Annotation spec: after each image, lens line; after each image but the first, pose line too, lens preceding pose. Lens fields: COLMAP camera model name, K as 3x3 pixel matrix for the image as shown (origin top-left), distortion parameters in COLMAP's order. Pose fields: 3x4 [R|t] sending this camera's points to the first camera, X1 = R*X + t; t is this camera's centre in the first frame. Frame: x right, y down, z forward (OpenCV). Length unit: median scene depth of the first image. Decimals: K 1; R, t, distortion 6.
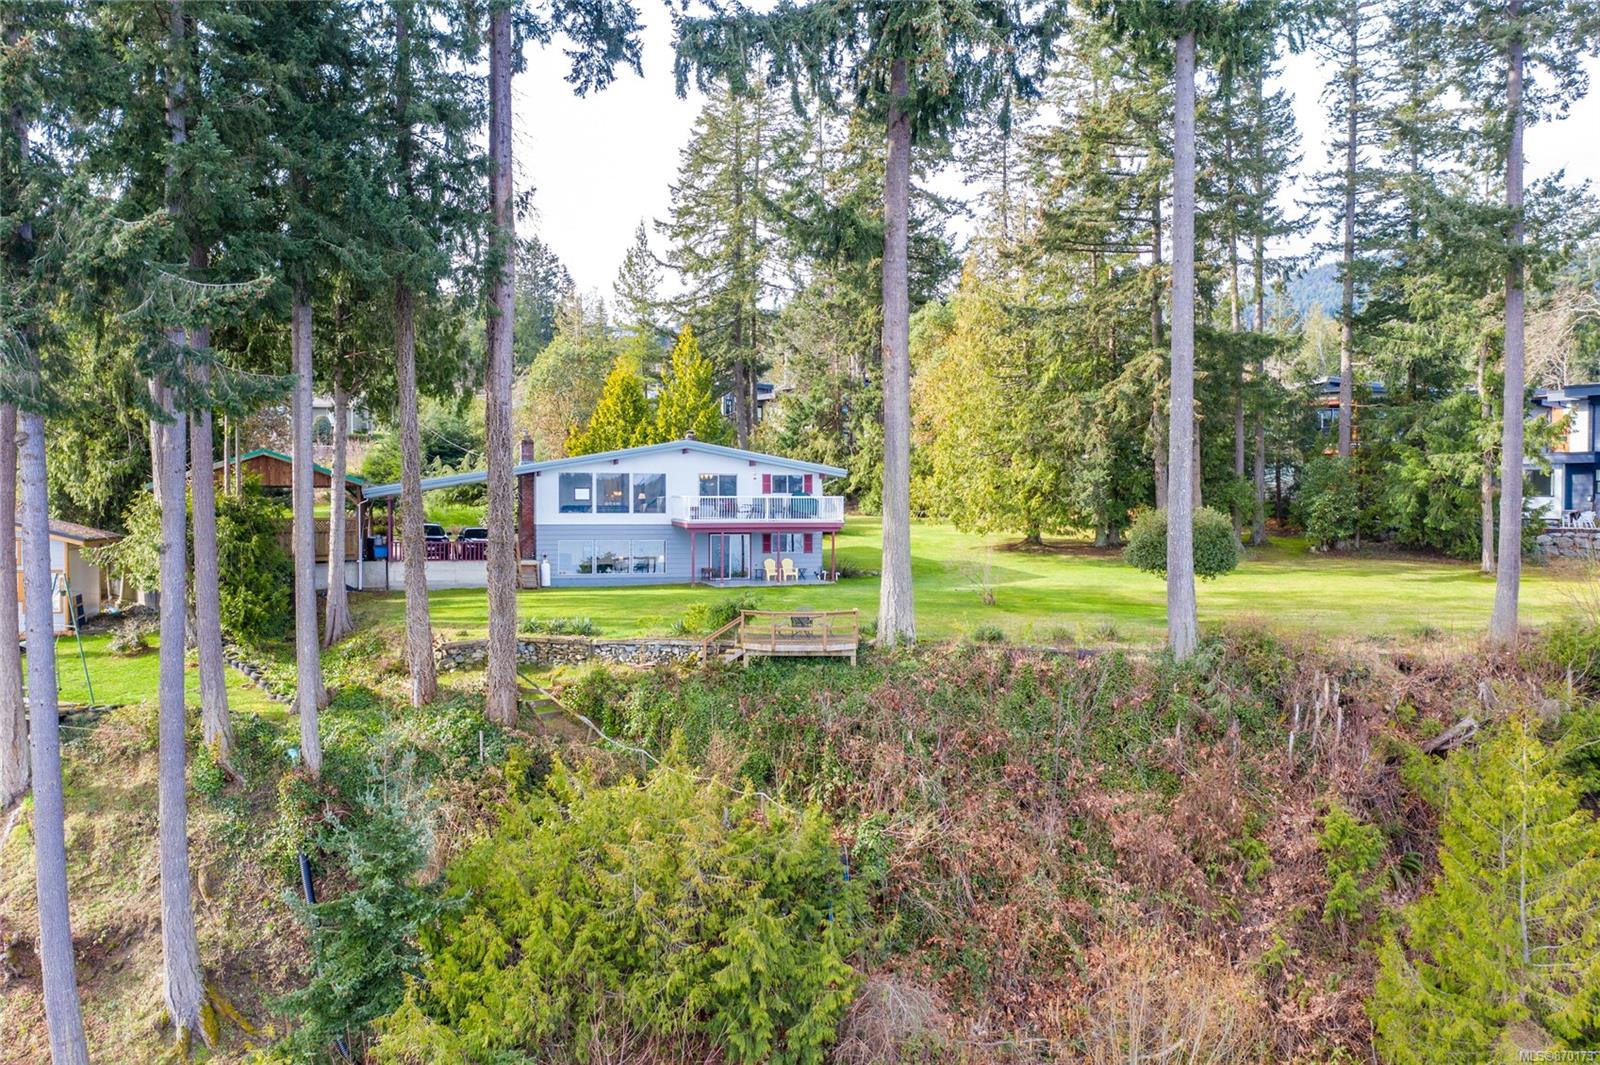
lens RADIAL K [[1760.1, 0, 800.0], [0, 1760.1, 532.5], [0, 0, 1]] dist [-0.014567, -0.043377]
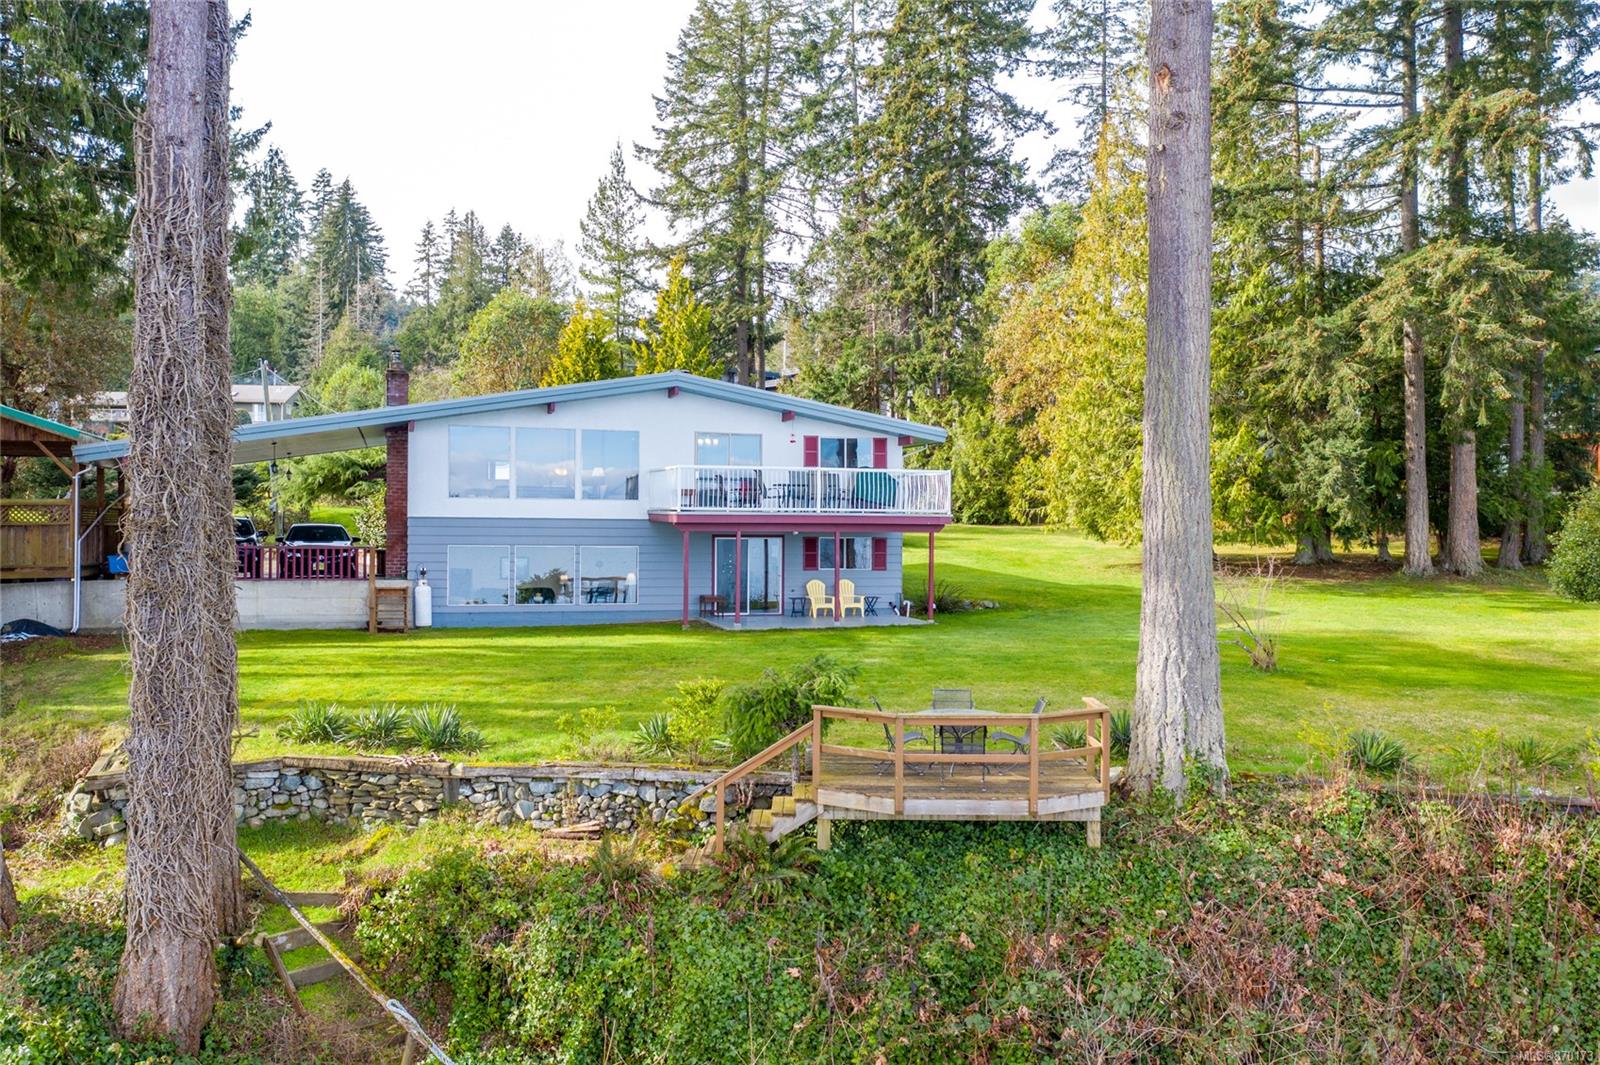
lens RADIAL K [[1760.1, 0, 800.0], [0, 1760.1, 532.5], [0, 0, 1]] dist [-0.014567, -0.043377]
pose [[0.999953, 0.005797, 0.007813, -0.027325], [-0.005688, 0.999888, -0.013869, 0.007323], [-0.007892, 0.013824, 0.999873, 0.415802]]
